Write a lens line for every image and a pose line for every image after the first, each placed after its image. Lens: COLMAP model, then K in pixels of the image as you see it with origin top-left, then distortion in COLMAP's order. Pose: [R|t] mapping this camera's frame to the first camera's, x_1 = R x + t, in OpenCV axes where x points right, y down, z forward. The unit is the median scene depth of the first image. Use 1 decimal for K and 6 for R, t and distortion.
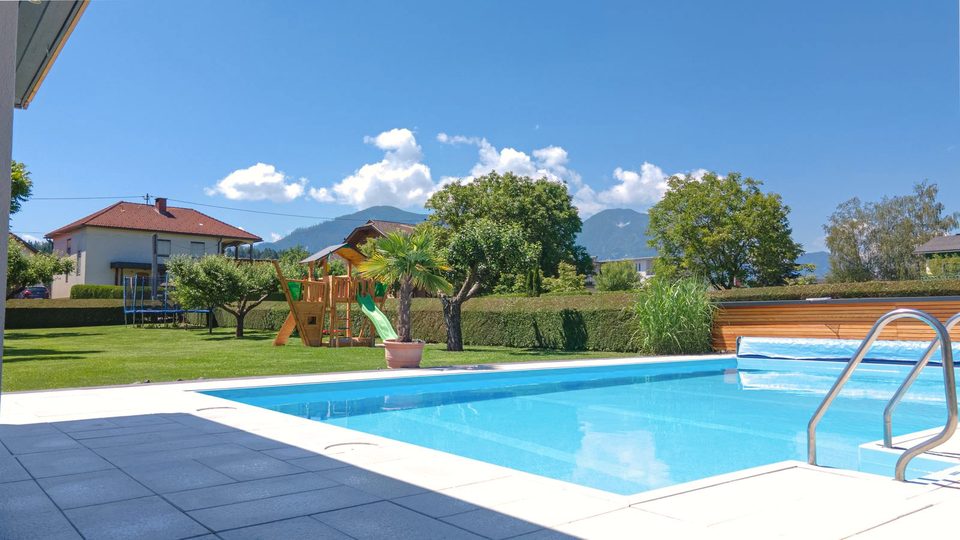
lens RADIAL K [[702.6, 0, 477.6], [0, 702.6, 271.0], [0, 0, 1]] dist [0.034247, 0.022413]
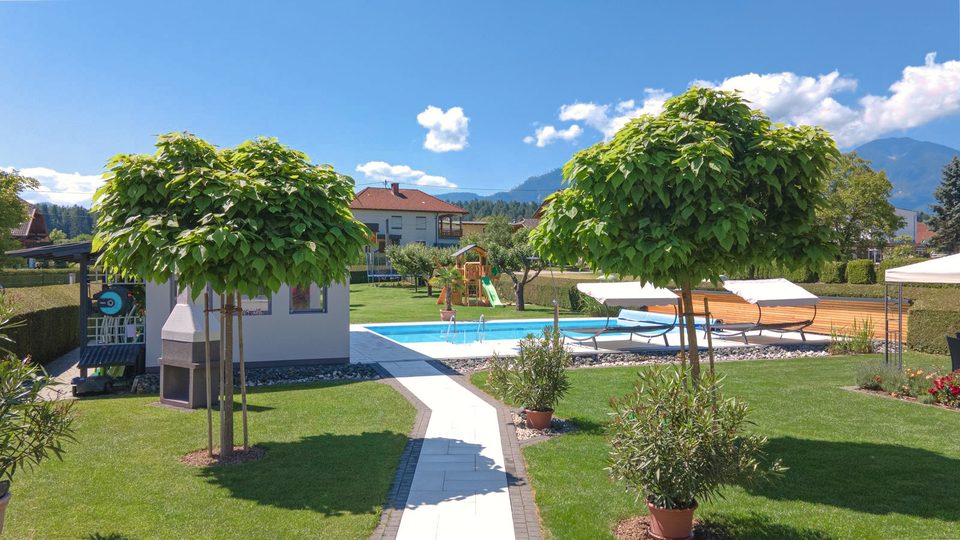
lens RADIAL K [[702.6, 0, 477.6], [0, 702.6, 271.0], [0, 0, 1]] dist [0.034247, 0.022413]
pose [[0.947027, 0.003384, -0.321137, 0.138324], [0.021080, 0.997133, 0.072670, -0.038020], [0.320462, -0.075590, 0.944241, -0.228772]]
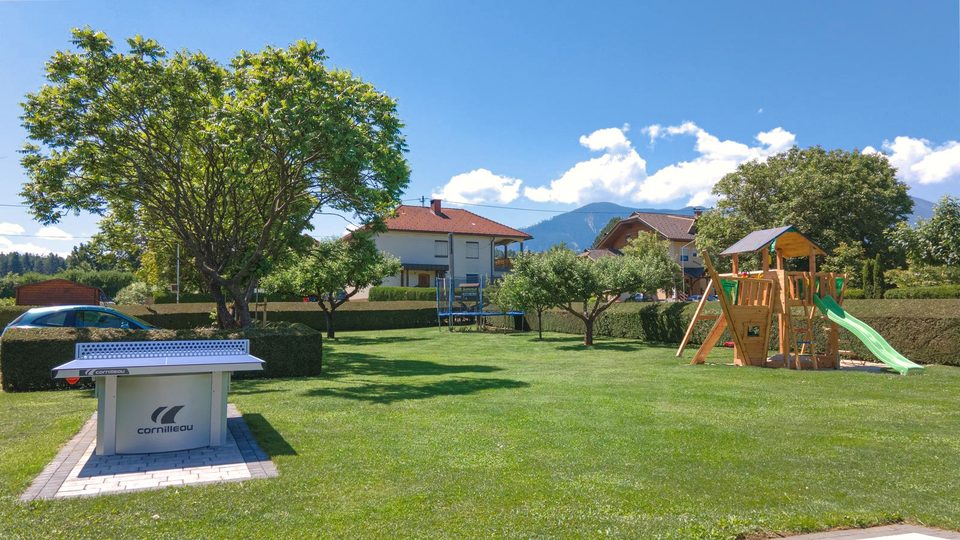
lens RADIAL K [[702.6, 0, 477.6], [0, 702.6, 271.0], [0, 0, 1]] dist [0.034247, 0.022413]
pose [[0.953047, -0.022473, -0.301988, -0.107264], [0.023657, 0.999720, 0.000264, -0.000147], [0.301898, -0.007395, 0.953312, 0.074982]]
